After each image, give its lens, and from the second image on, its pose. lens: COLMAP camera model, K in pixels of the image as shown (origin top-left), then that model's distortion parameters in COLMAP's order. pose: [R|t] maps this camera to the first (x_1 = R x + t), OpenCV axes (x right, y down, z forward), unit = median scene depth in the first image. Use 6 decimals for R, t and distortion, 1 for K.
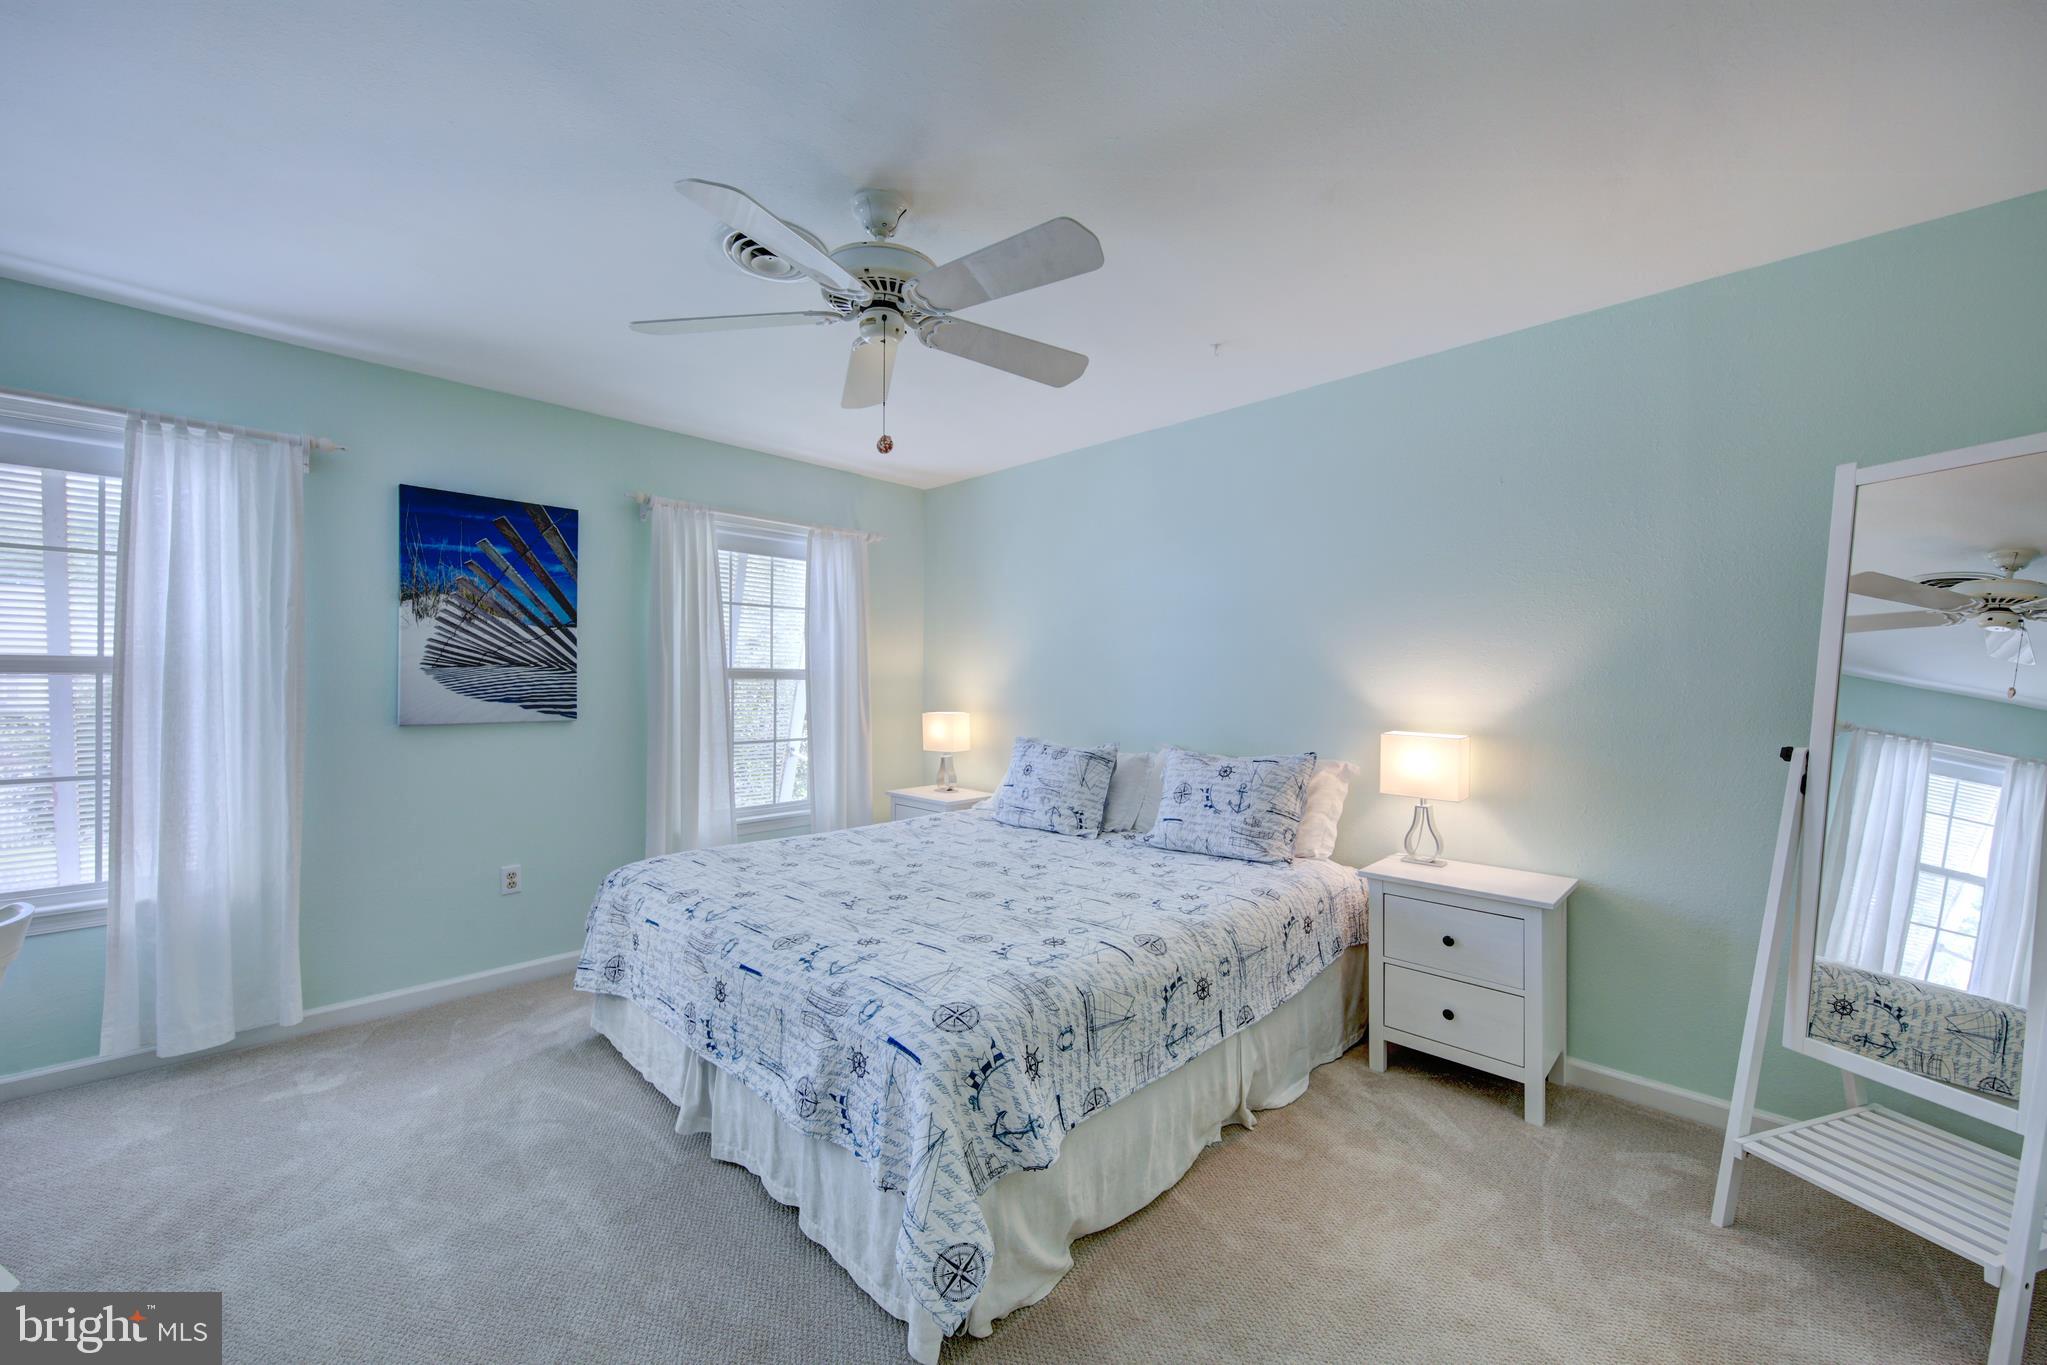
lens RADIAL K [[778.2, 0, 1023.5], [0, 778.2, 682.5], [0, 0, 1]] dist [0.012500, -0.008517]
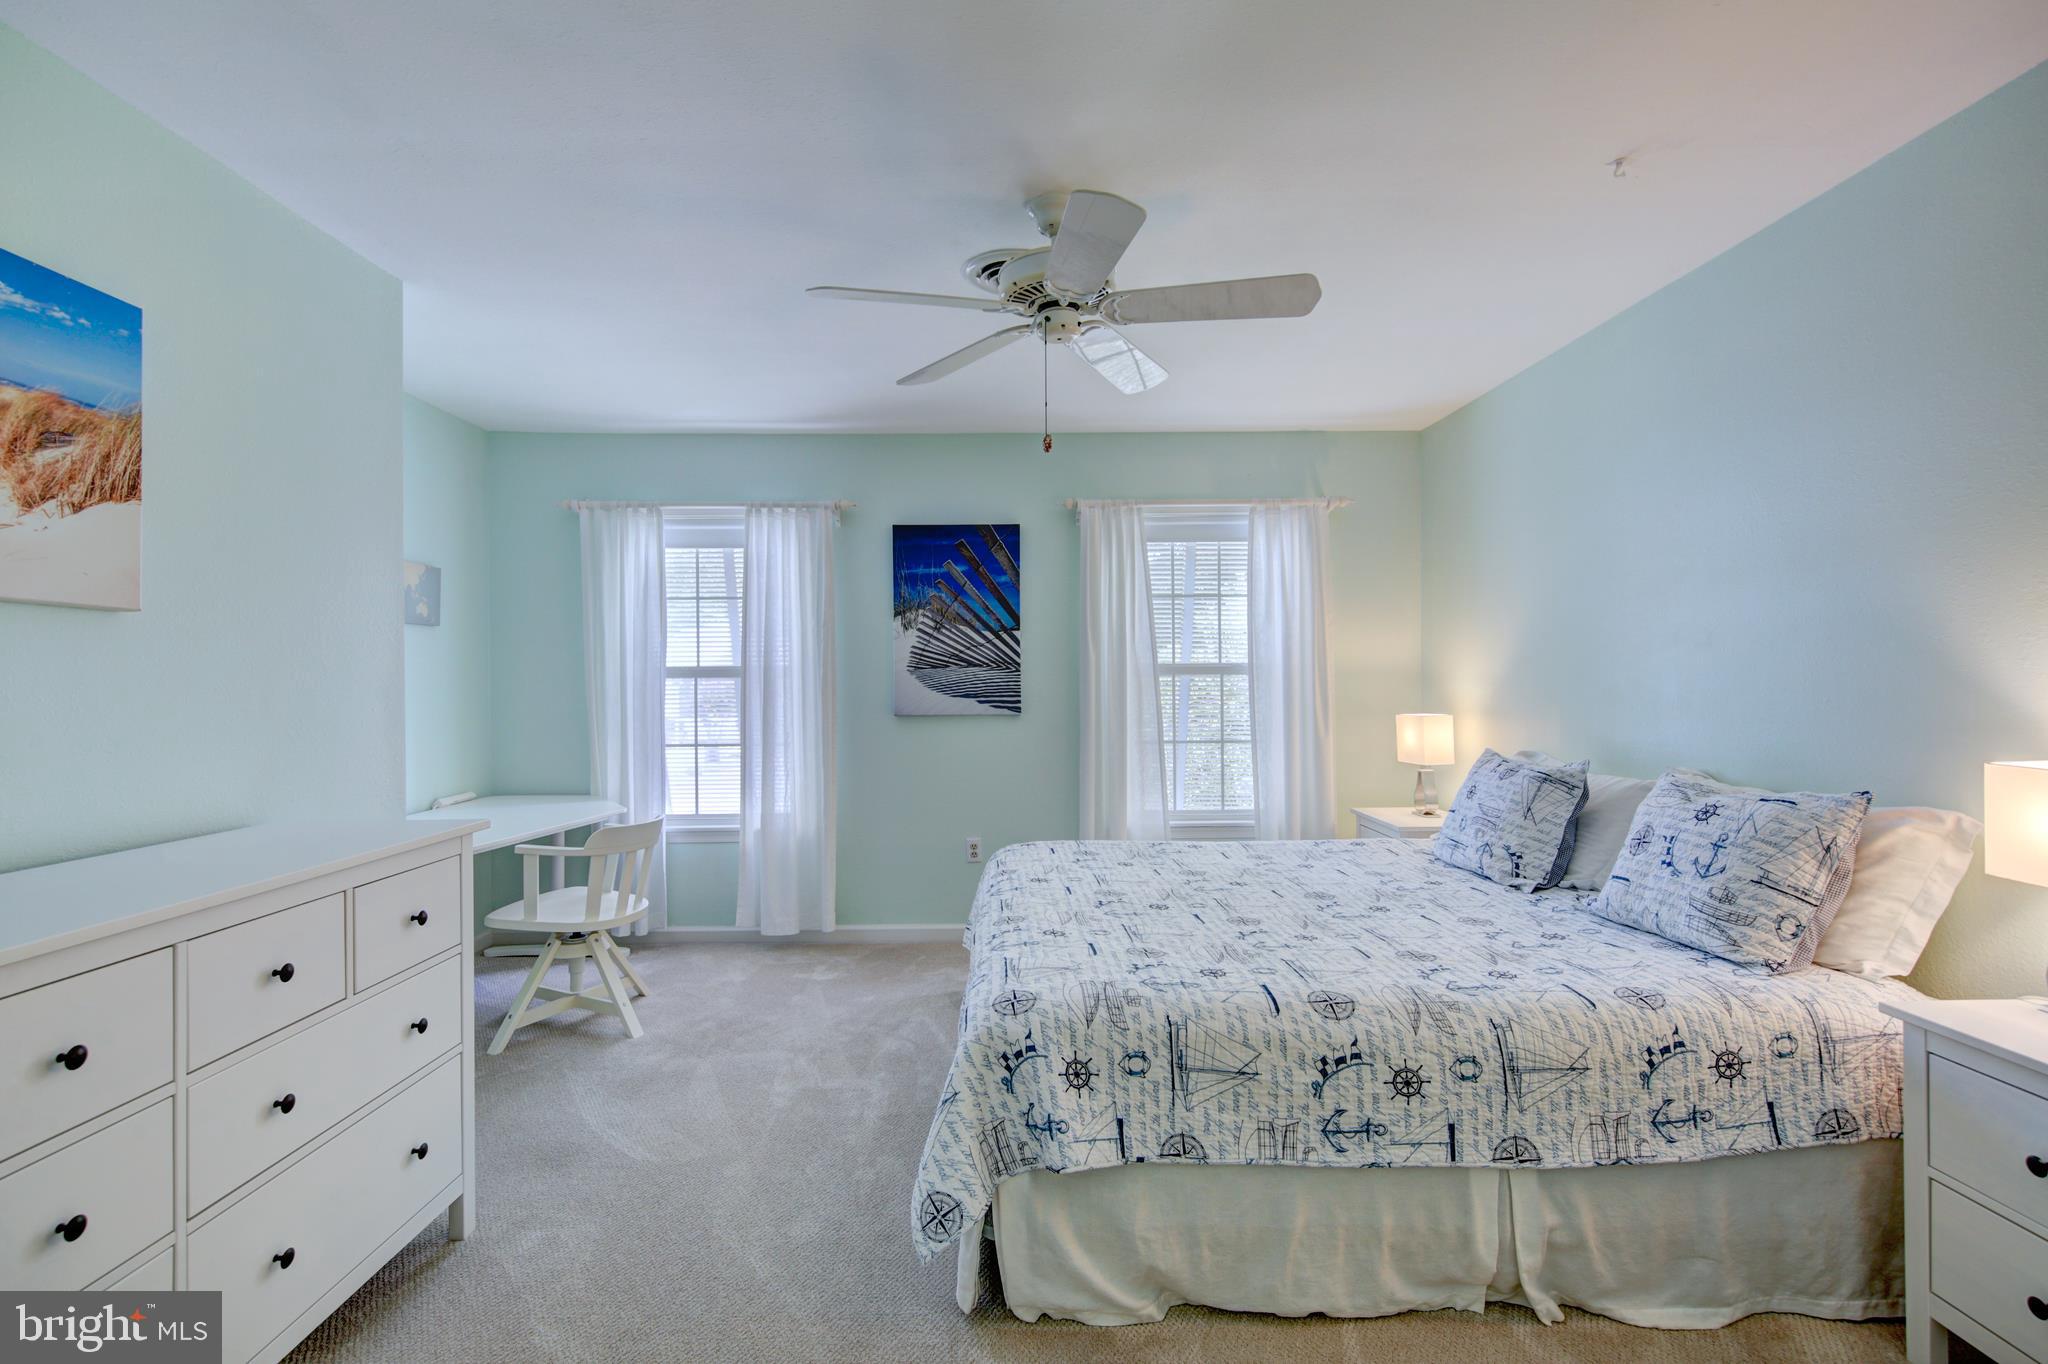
lens RADIAL K [[935.9, 0, 1014.6], [0, 935.9, 681.2], [0, 0, 1]] dist [0.013262, -0.005124]
pose [[0.705239, -0.008095, -0.708924, 0.465480], [0.010582, 0.999944, -0.000891, 0.003062], [0.708891, -0.006873, 0.705285, 0.075596]]
